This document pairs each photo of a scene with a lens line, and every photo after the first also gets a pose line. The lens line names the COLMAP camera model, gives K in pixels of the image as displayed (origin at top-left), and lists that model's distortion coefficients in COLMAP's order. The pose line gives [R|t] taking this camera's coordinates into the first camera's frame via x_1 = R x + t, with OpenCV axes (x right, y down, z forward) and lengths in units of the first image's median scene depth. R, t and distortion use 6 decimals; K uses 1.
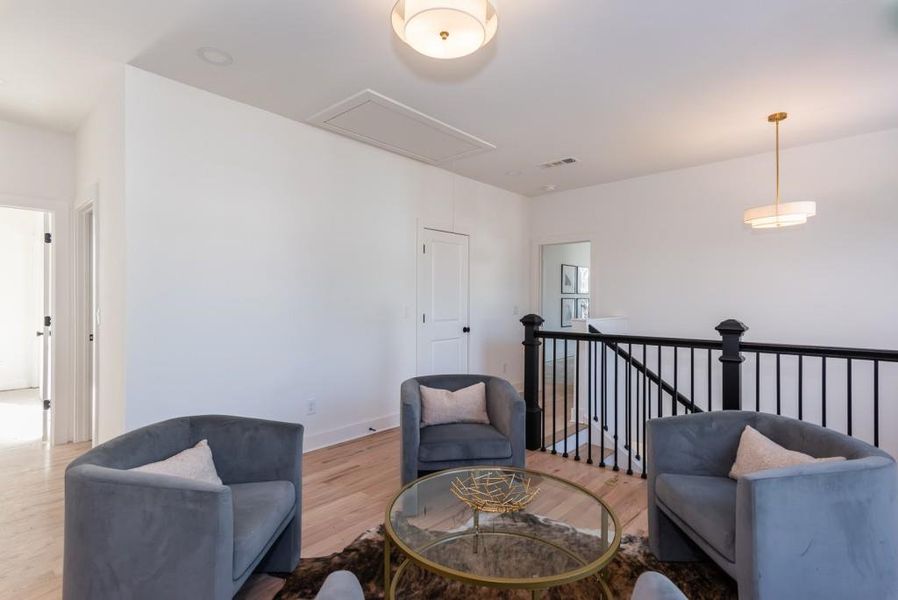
lens RADIAL K [[413.6, 0, 449.0], [0, 413.6, 300.0], [0, 0, 1]] dist [0.001584, -0.000033]
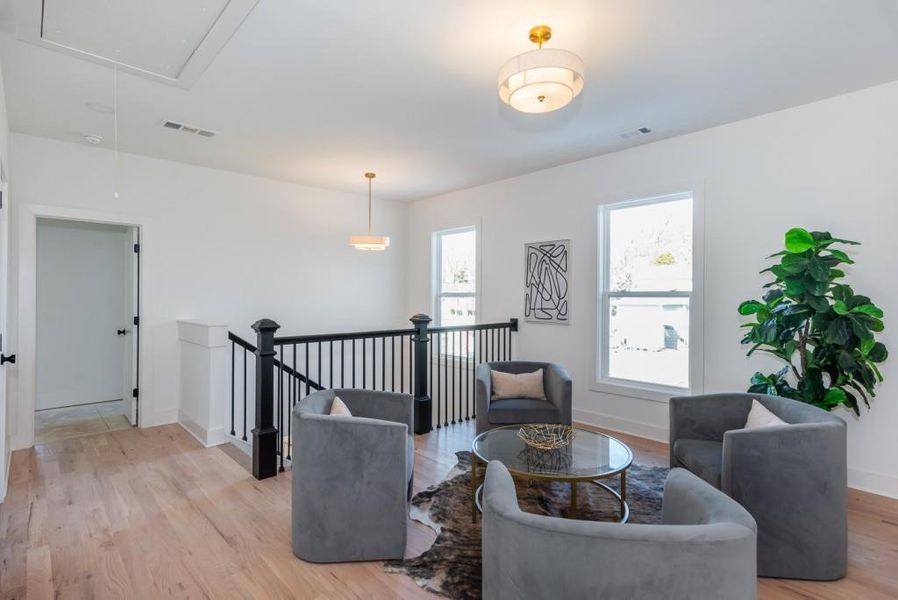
lens RADIAL K [[433.9, 0, 447.4], [0, 433.9, 299.2], [0, 0, 1]] dist [0.012278, -0.000209]
pose [[0.112437, -0.001170, 0.993658, -0.843397], [0.008474, 0.999964, 0.000219, -0.005206], [-0.993623, 0.008396, 0.112442, 0.690490]]
